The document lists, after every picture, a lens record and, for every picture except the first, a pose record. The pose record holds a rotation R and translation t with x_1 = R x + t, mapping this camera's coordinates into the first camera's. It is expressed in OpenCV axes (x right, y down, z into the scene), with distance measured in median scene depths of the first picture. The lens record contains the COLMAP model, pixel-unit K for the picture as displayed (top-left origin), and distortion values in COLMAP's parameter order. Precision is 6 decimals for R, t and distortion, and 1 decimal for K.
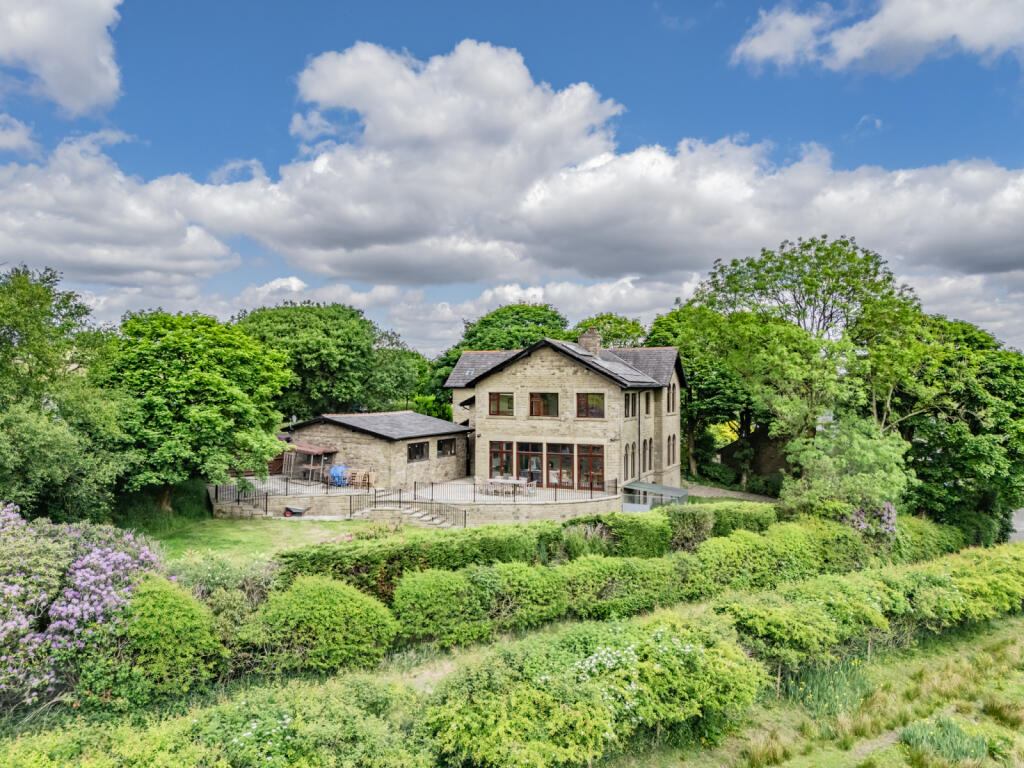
lens RADIAL K [[761.8, 0, 512.0], [0, 761.8, 384.0], [0, 0, 1]] dist [0.070894, -0.064153]
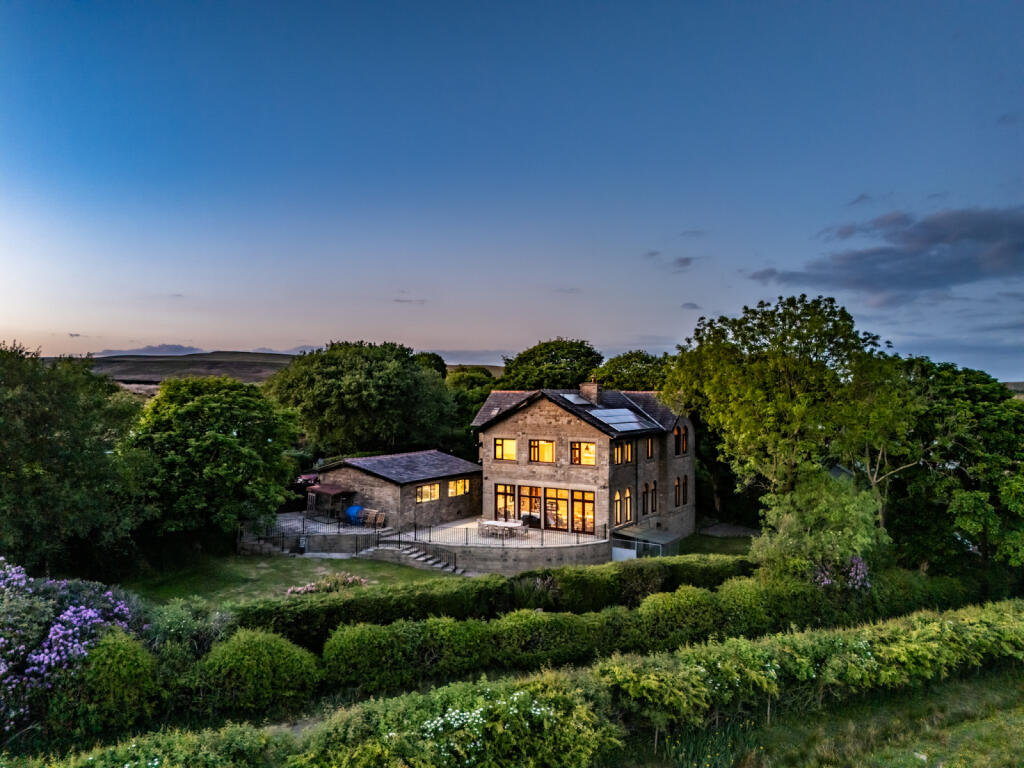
lens RADIAL K [[761.8, 0, 512.0], [0, 761.8, 384.0], [0, 0, 1]] dist [0.070894, -0.064153]
pose [[0.989053, -0.001139, -0.147559, 0.250456], [0.000675, 0.999995, -0.003193, -0.101945], [0.147562, 0.003059, 0.989048, -0.108122]]
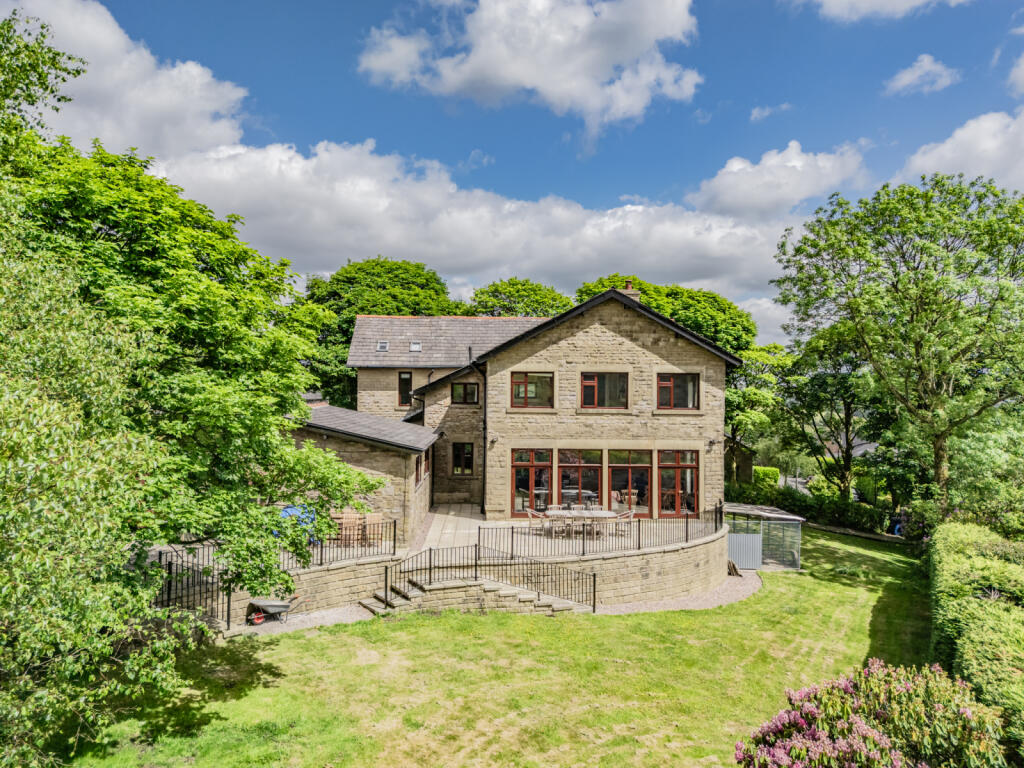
lens RADIAL K [[761.8, 0, 512.0], [0, 761.8, 384.0], [0, 0, 1]] dist [0.070894, -0.064153]
pose [[0.897381, 0.007376, 0.441195, -0.502224], [-0.007316, 0.999972, -0.001839, 0.036011], [-0.441196, -0.001578, 0.897409, 0.707299]]
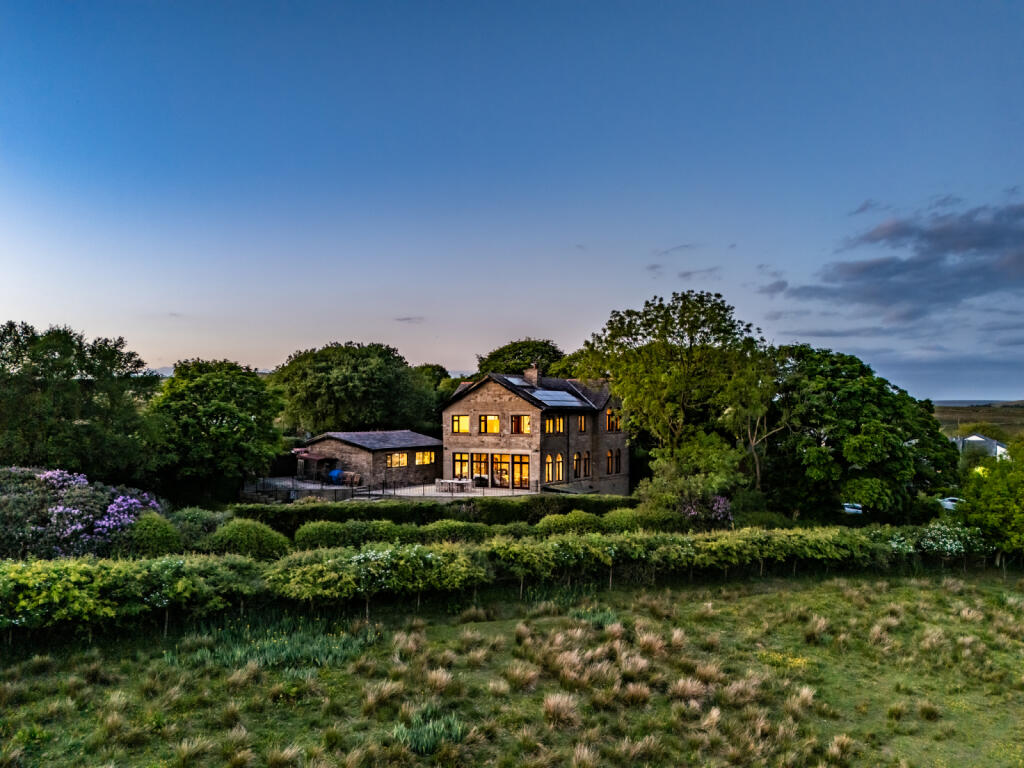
lens RADIAL K [[798.4, 0, 534.6], [0, 798.4, 450.6], [0, 0, 1]] dist [0.065629, -0.076754]
pose [[0.987952, 0.001071, -0.154759, 0.521412], [0.006899, 0.998677, 0.050950, 0.004125], [0.154608, -0.051404, 0.986638, -0.536076]]
